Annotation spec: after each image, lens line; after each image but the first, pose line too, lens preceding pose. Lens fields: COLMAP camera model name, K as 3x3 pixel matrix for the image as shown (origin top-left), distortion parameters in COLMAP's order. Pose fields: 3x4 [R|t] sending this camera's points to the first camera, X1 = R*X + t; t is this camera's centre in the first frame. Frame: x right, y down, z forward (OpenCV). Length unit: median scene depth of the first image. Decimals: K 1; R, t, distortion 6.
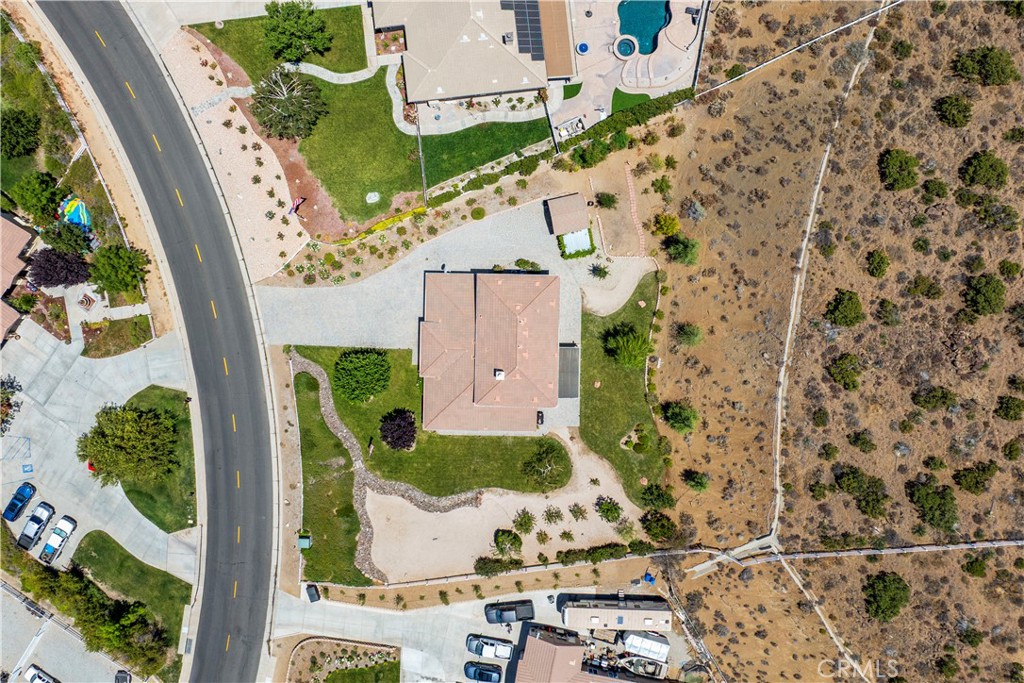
lens RADIAL K [[808.2, 0, 514.7], [0, 808.2, 293.2], [0, 0, 1]] dist [-0.039713, -0.000788]
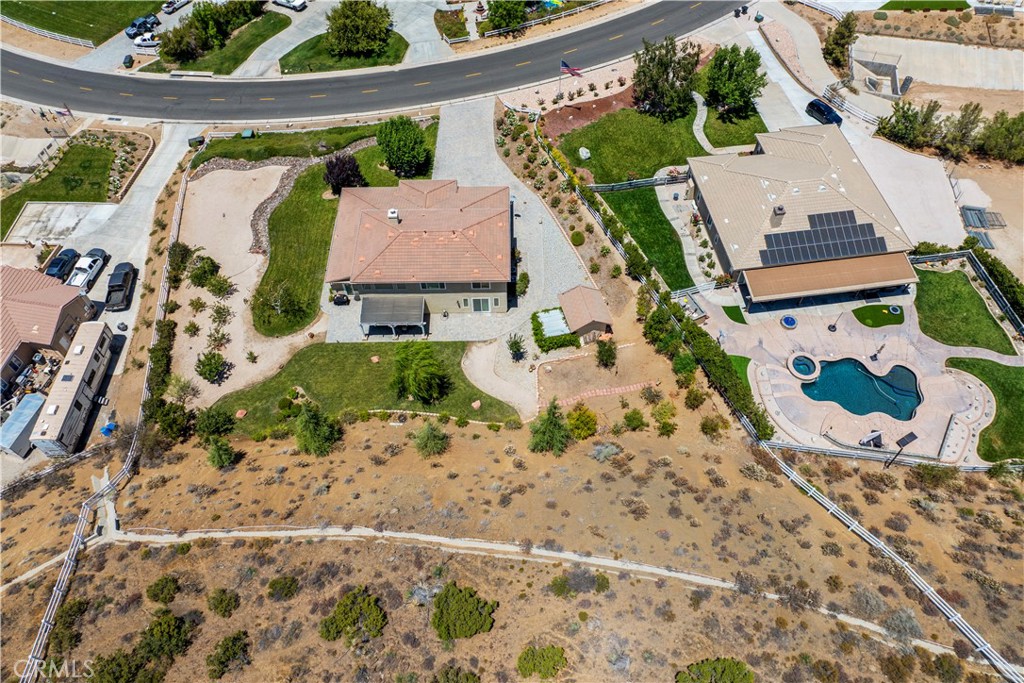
lens RADIAL K [[721.9, 0, 516.6], [0, 721.9, 296.8], [0, 0, 1]] dist [-0.053367, 0.021057]
pose [[0.029867, 0.796858, -0.603428, 0.492234], [-0.999526, 0.019304, -0.023979, -0.010359], [-0.007459, 0.603858, 0.797057, 0.403138]]
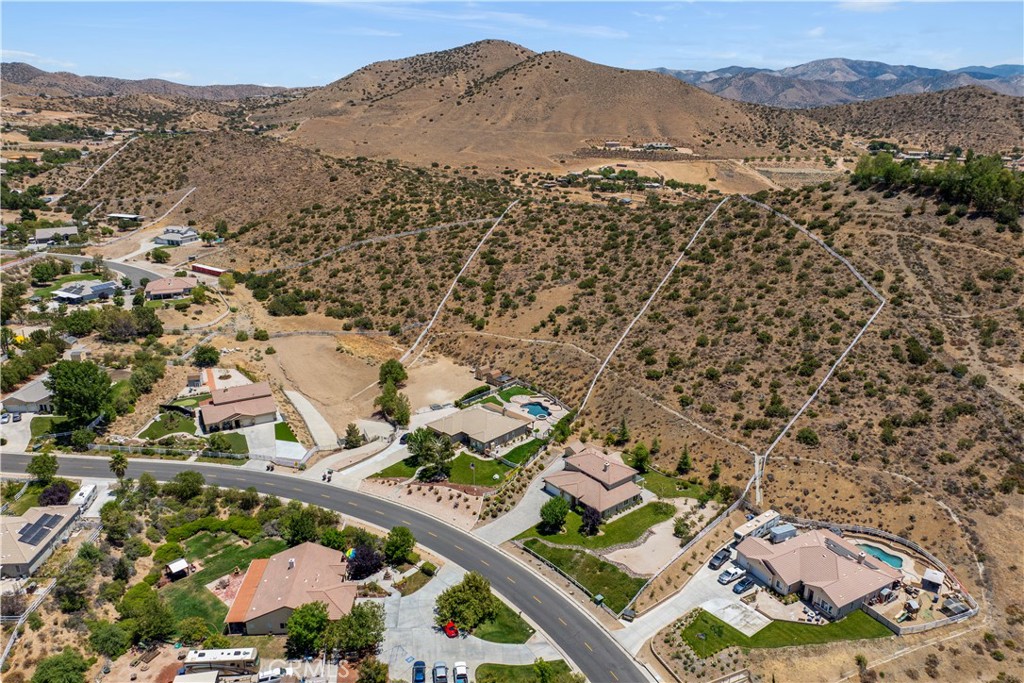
lens RADIAL K [[718.1, 0, 517.4], [0, 718.1, 336.0], [0, 0, 1]] dist [-0.042888, 0.005121]
pose [[0.768555, -0.198587, 0.608183, -1.125953], [0.639770, 0.232369, -0.732598, 1.108696], [0.004161, 0.952139, 0.305638, 0.141842]]
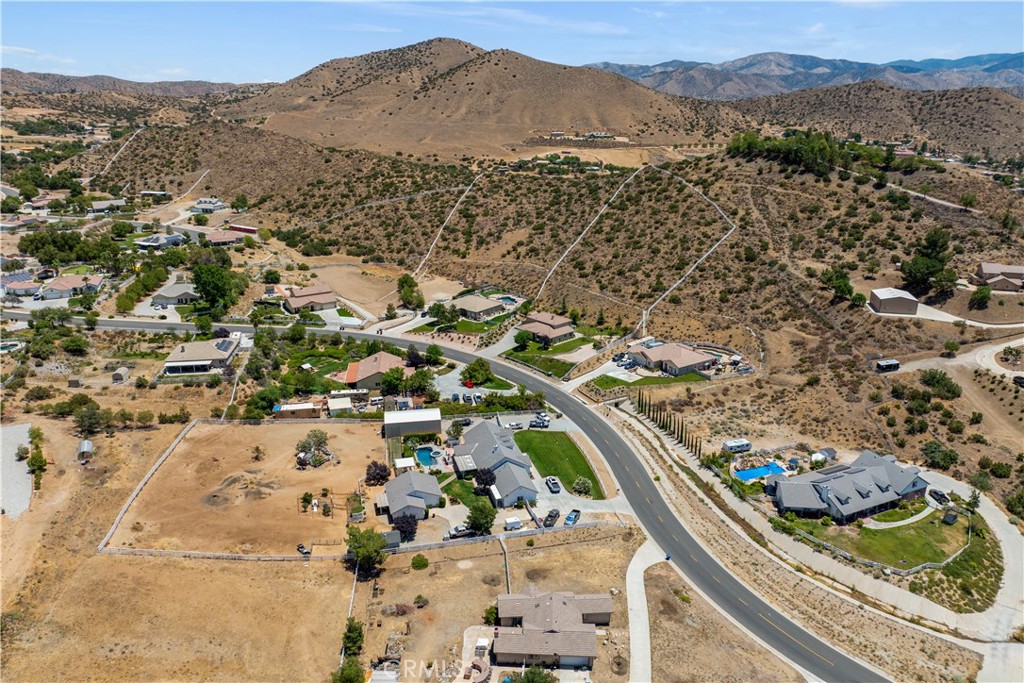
lens RADIAL K [[718.1, 0, 517.4], [0, 718.1, 336.0], [0, 0, 1]] dist [-0.042888, 0.005121]
pose [[0.721197, -0.222230, 0.656117, -1.937674], [0.692682, 0.220192, -0.686809, 1.905225], [0.008158, 0.949805, 0.312737, 0.148161]]
